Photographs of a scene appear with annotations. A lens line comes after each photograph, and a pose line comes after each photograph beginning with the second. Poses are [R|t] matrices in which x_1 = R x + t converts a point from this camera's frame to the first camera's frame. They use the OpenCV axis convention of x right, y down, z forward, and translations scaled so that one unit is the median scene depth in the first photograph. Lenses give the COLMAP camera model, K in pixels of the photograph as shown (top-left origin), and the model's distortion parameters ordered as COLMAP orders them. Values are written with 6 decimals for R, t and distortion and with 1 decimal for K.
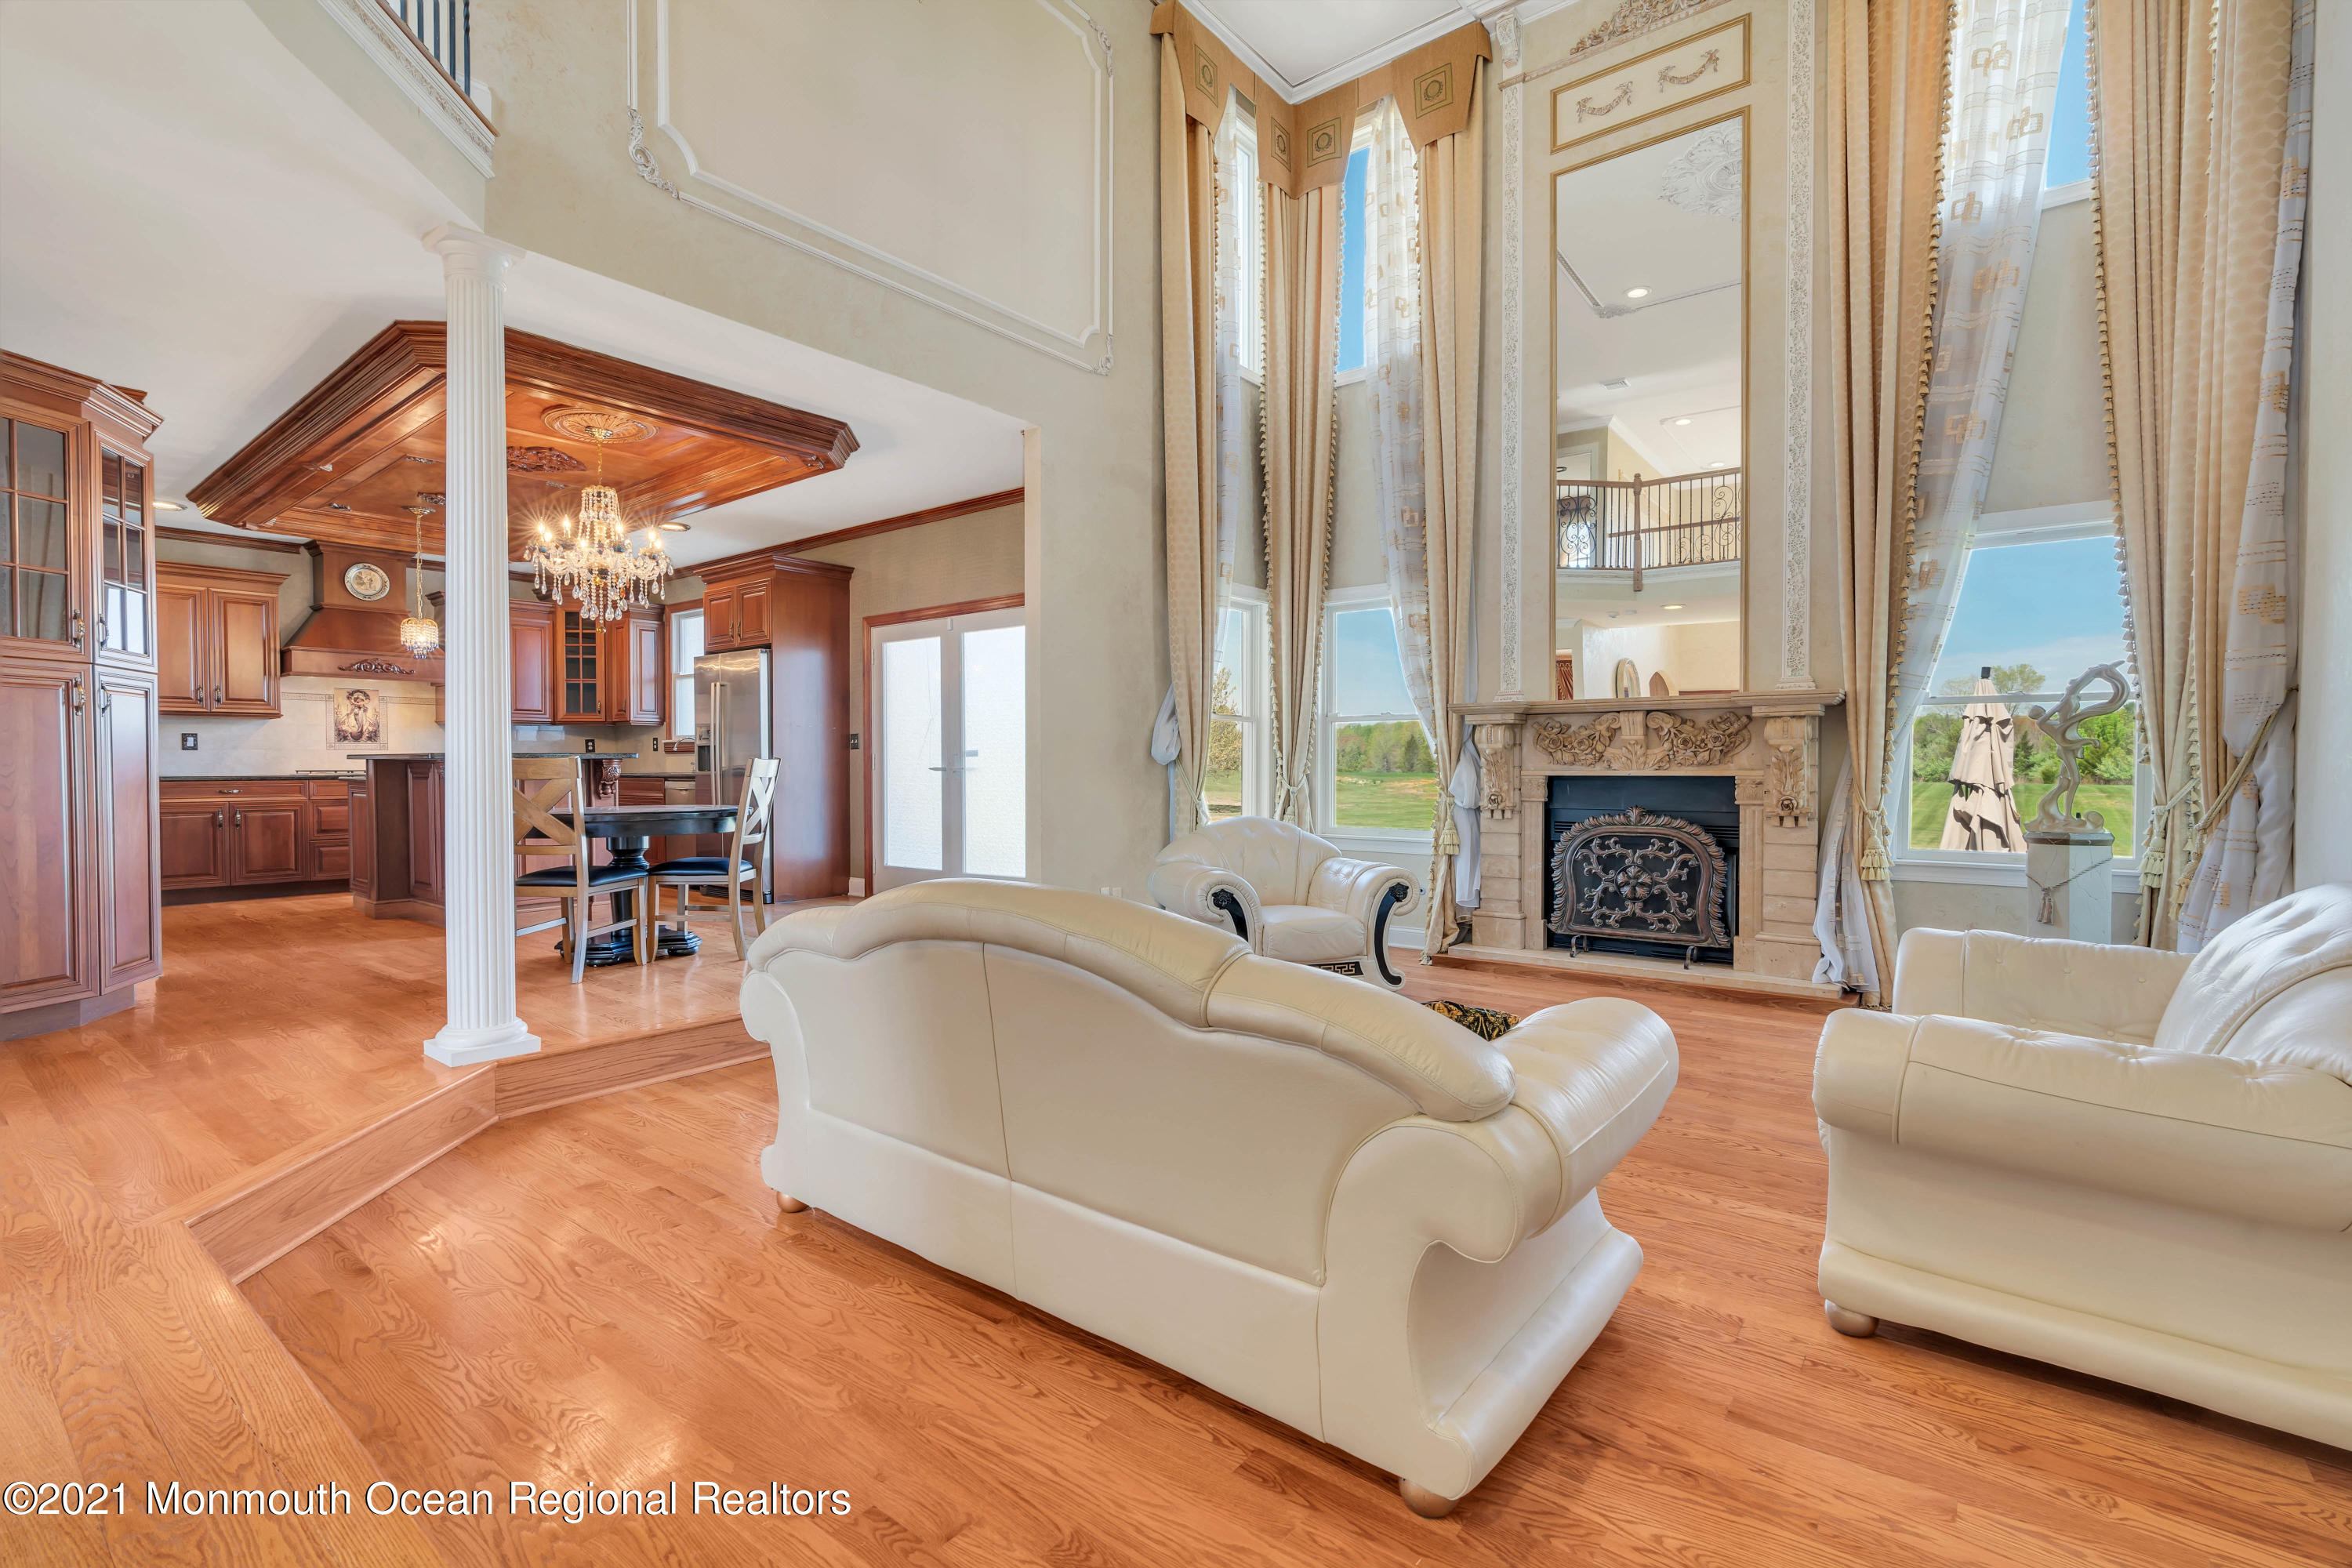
lens RADIAL K [[1056.9, 0, 1174.6], [0, 1056.9, 785.2], [0, 0, 1]] dist [-0.014966, 0.004815]
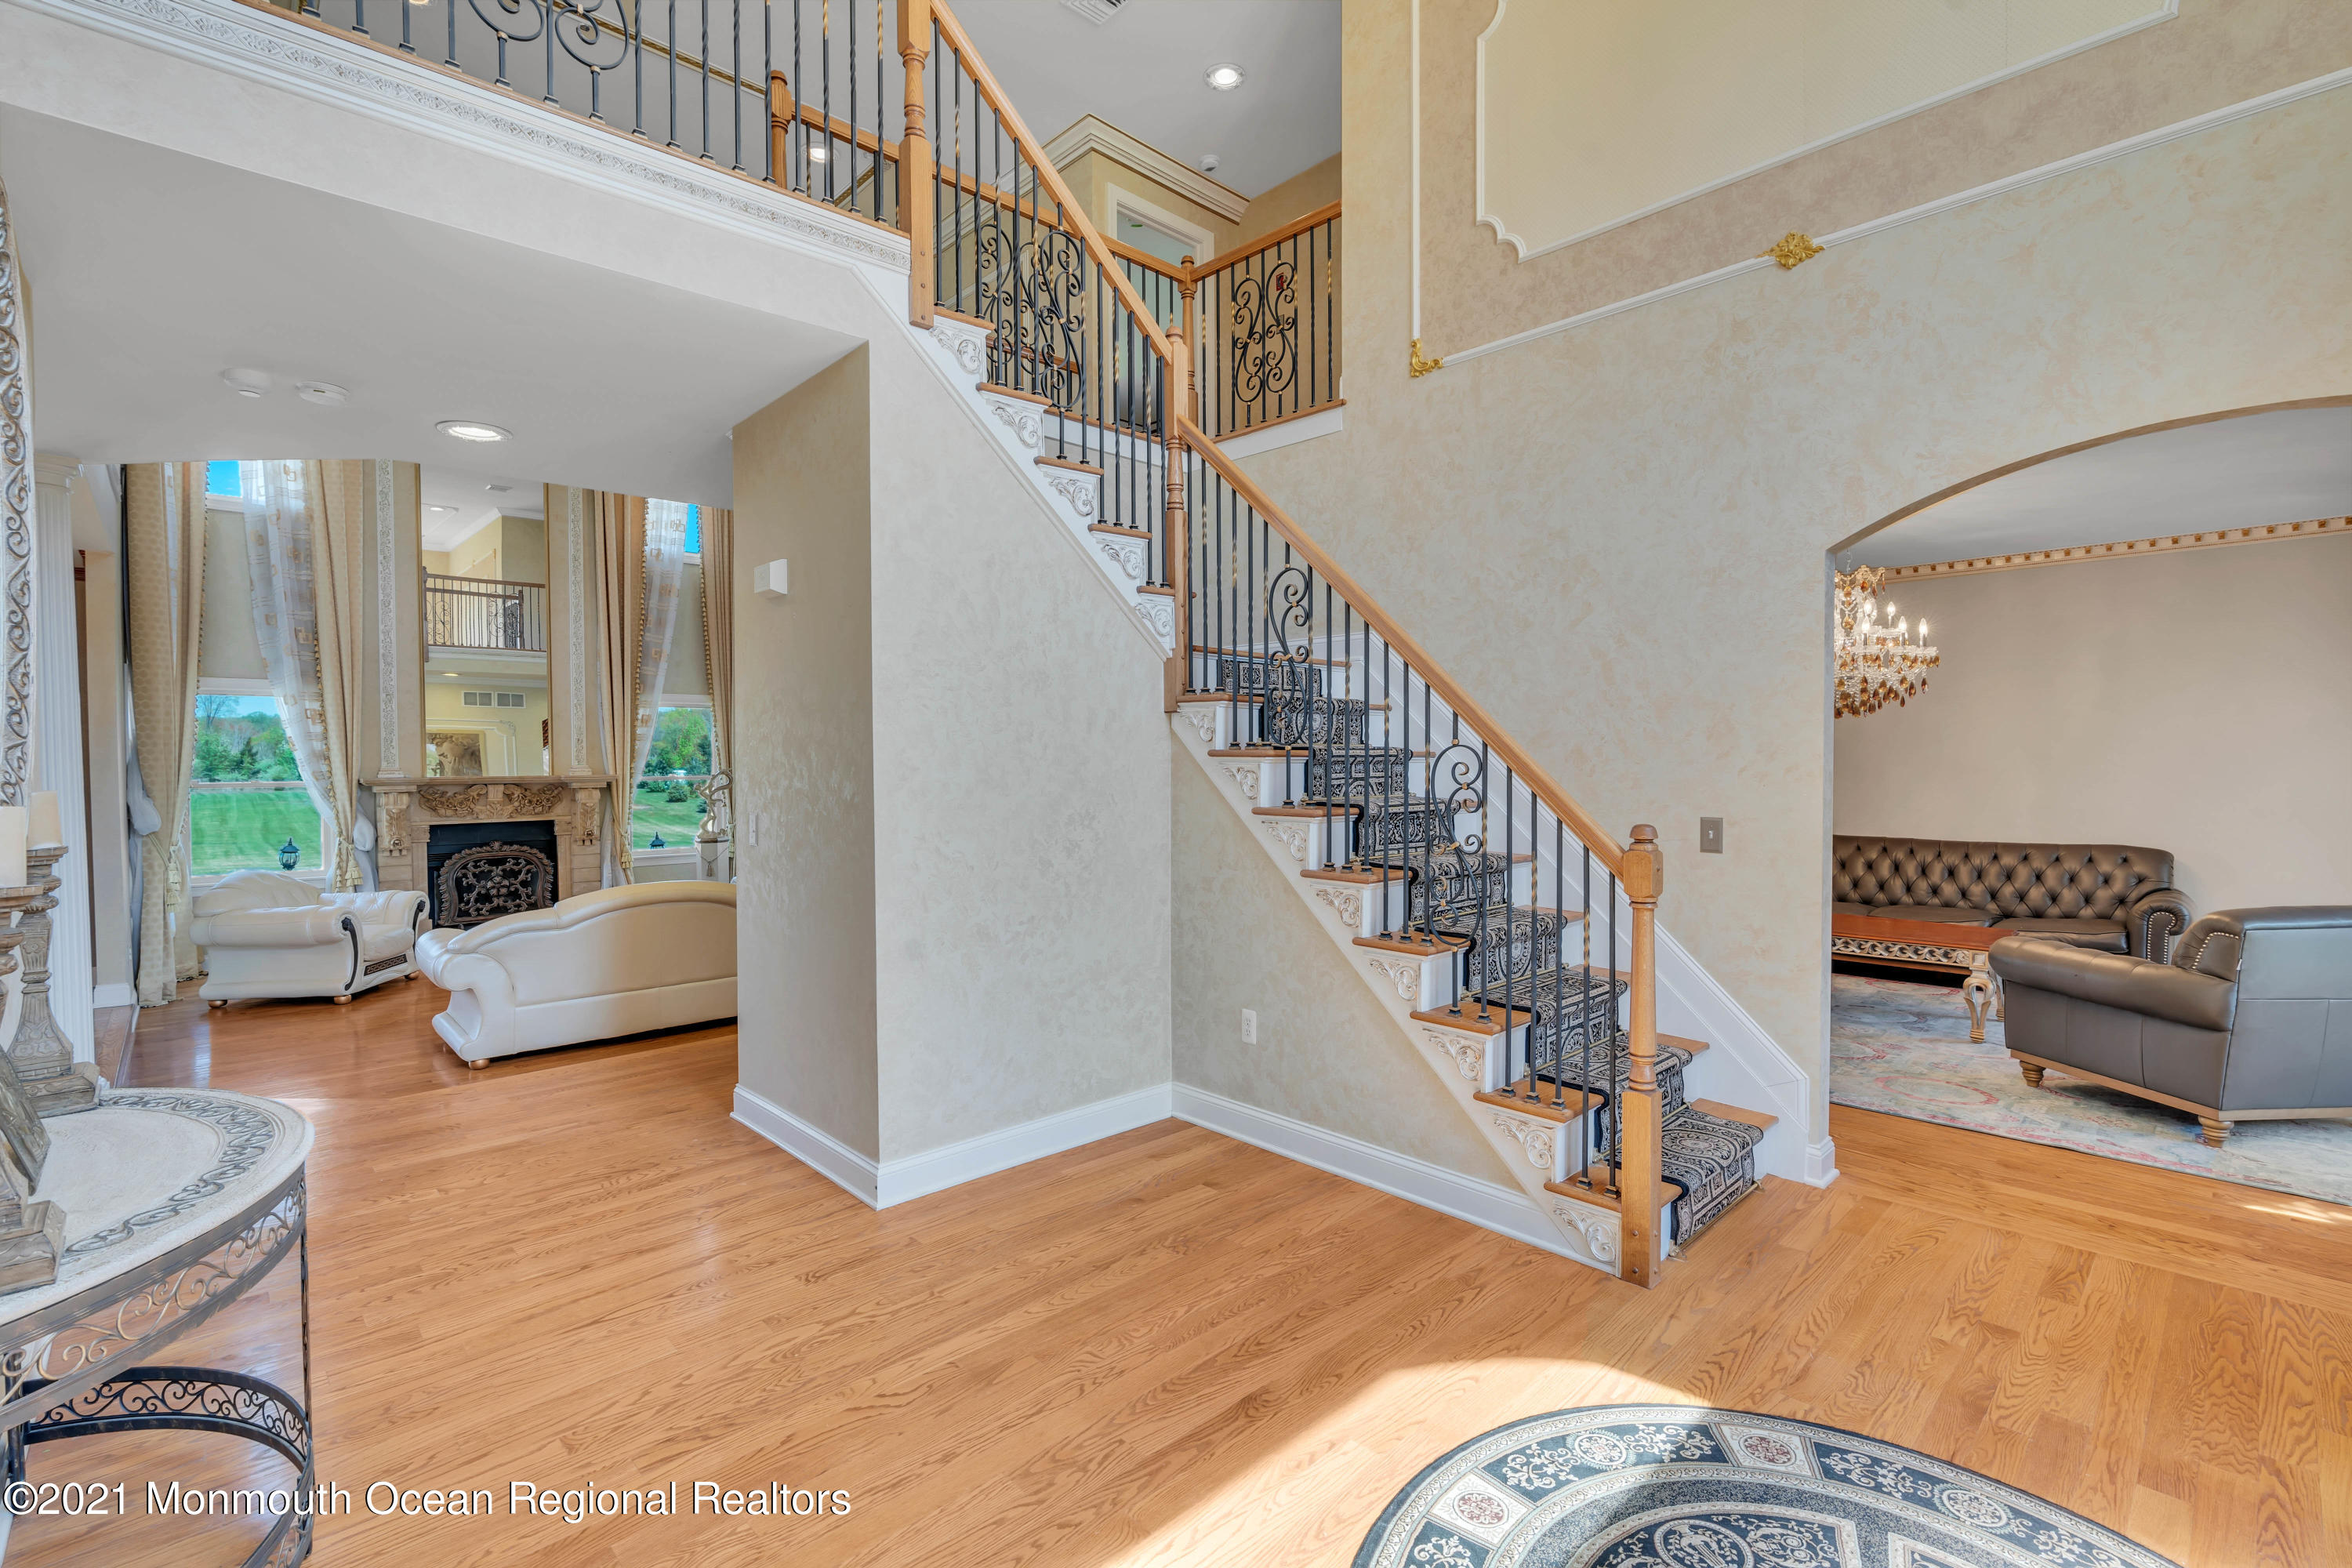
lens RADIAL K [[1056.9, 0, 1175.9], [0, 1056.9, 783.8], [0, 0, 1]] dist [-0.014966, 0.004815]
pose [[0.140287, -0.022908, 0.989846, -0.966304], [0.026340, 0.999465, 0.019398, -0.067396], [-0.989760, 0.023352, 0.140815, -0.276272]]
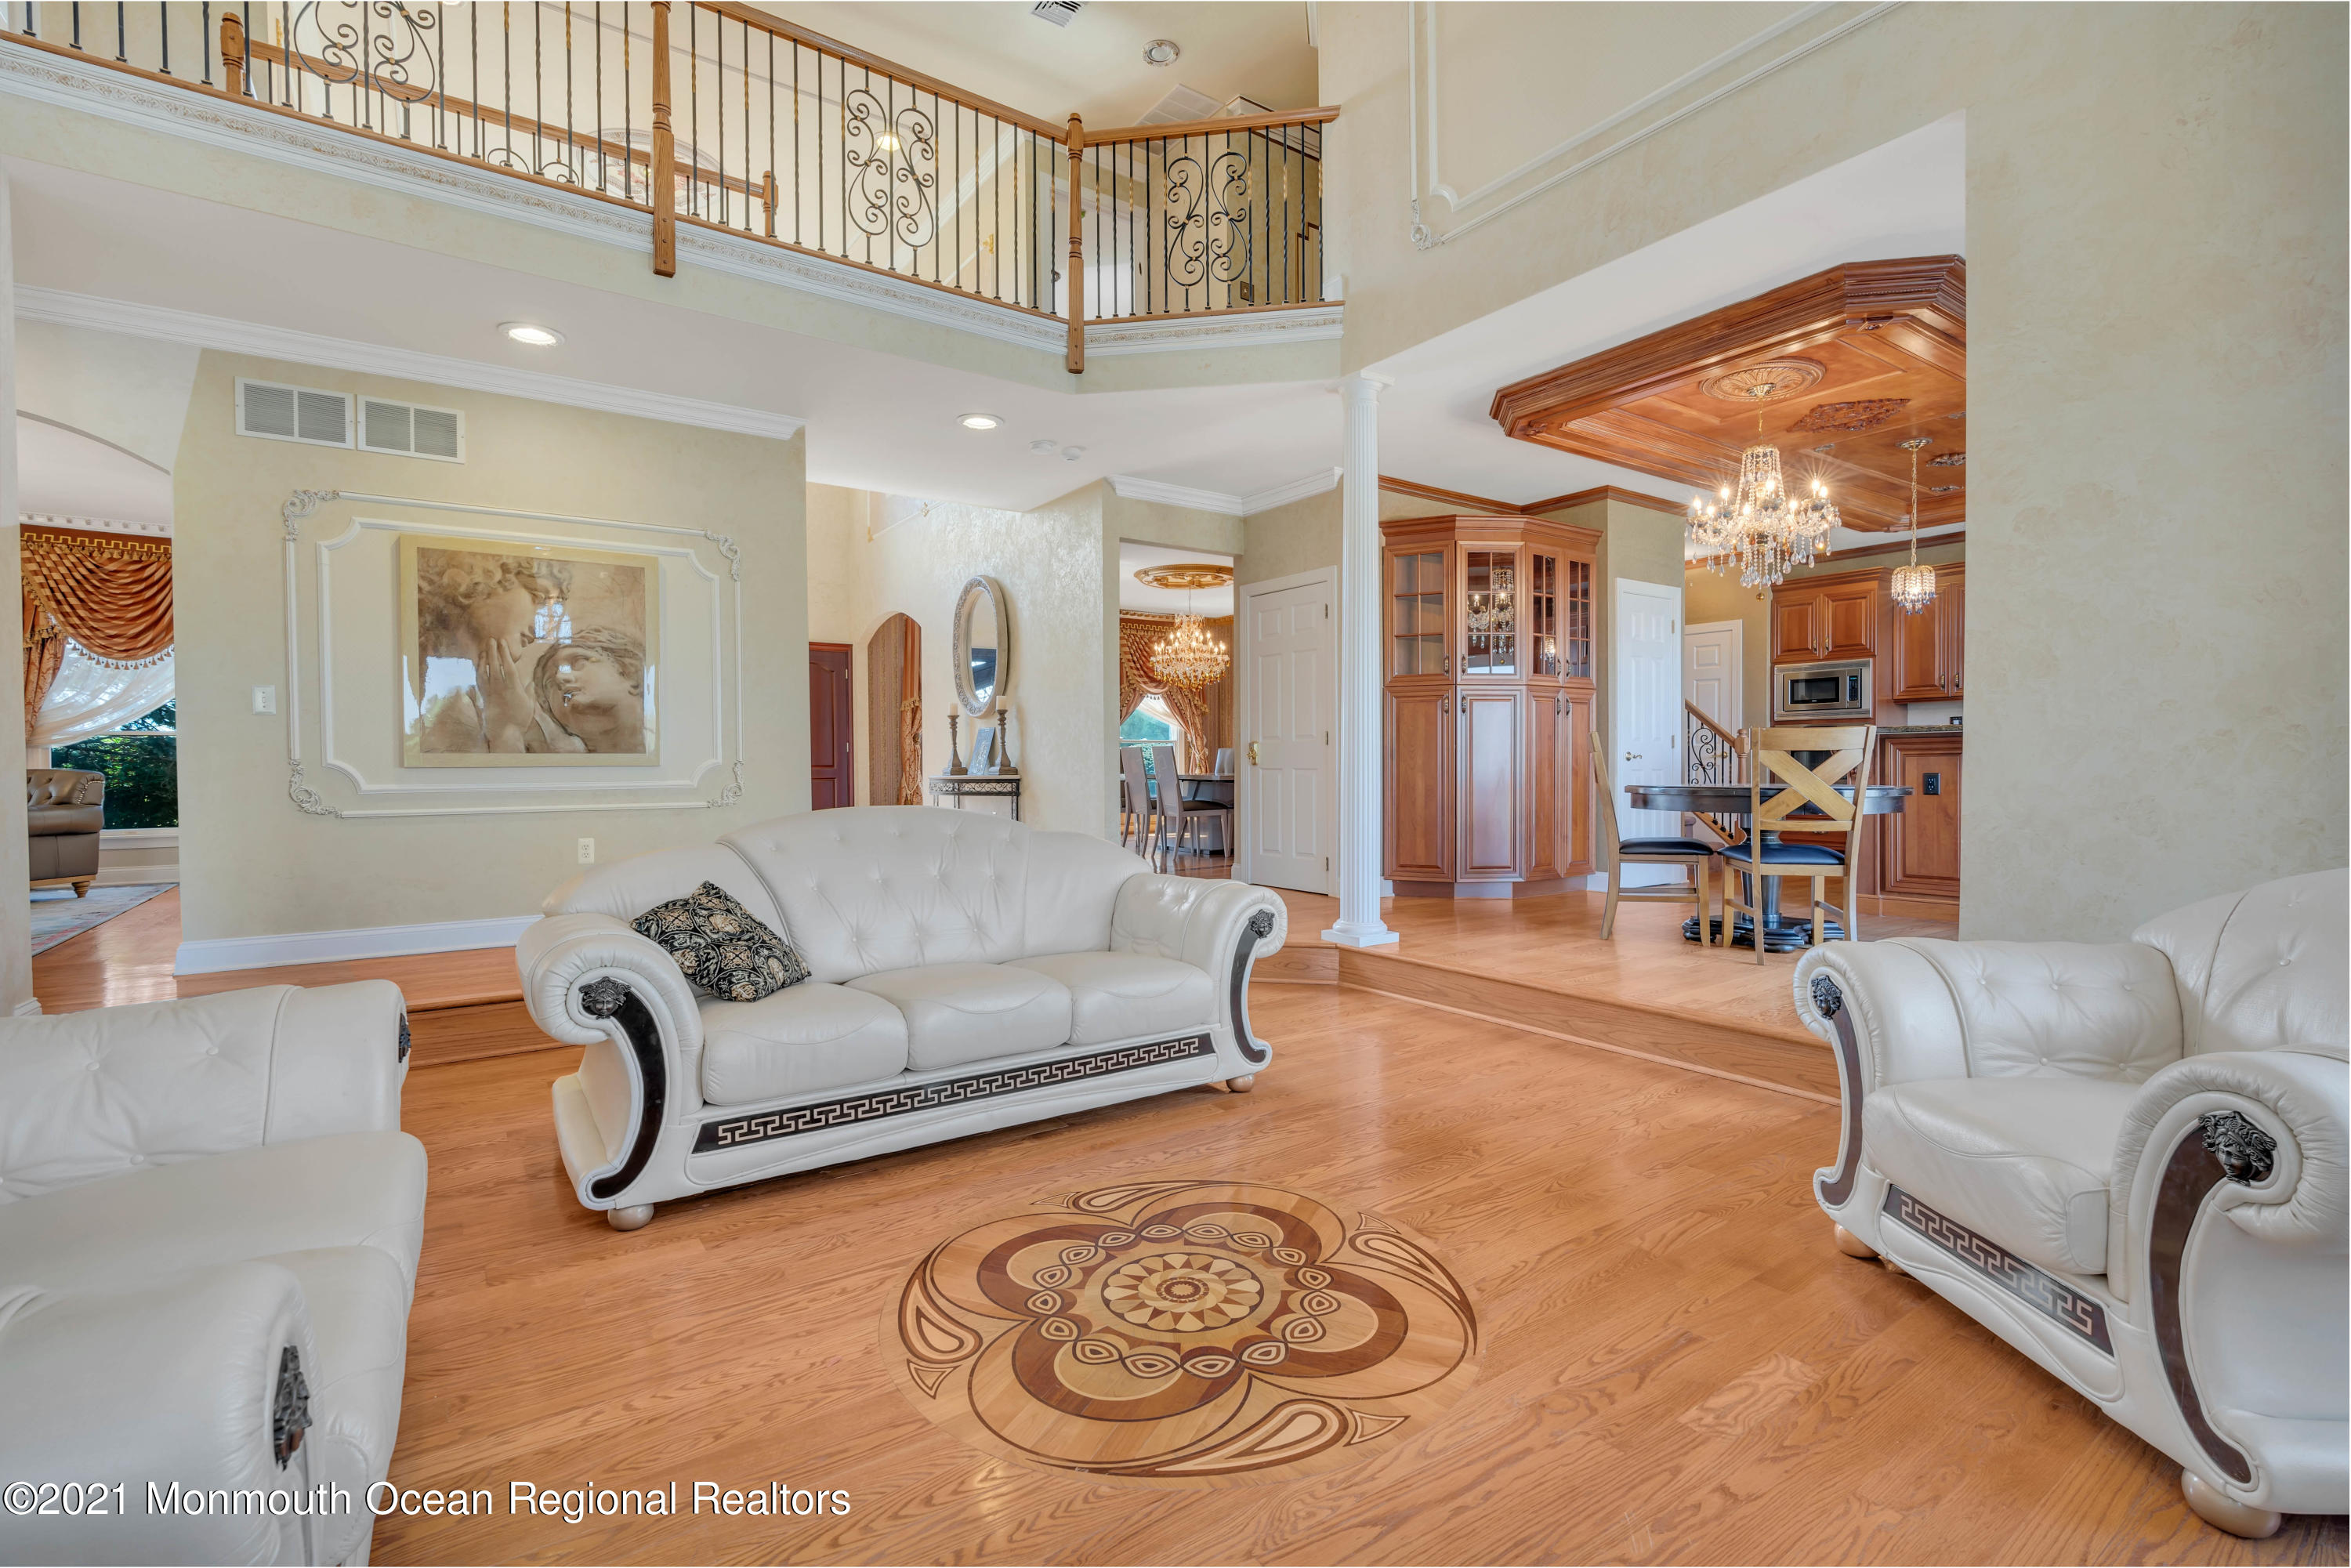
lens RADIAL K [[1056.4, 0, 1163.2], [0, 1056.4, 781.5], [0, 0, 1]] dist [-0.014966, 0.004815]
pose [[-0.295732, 0.020981, -0.955041, 0.455215], [-0.012462, 0.999589, 0.025818, 0.000642], [0.955190, 0.019537, -0.295349, 0.668097]]
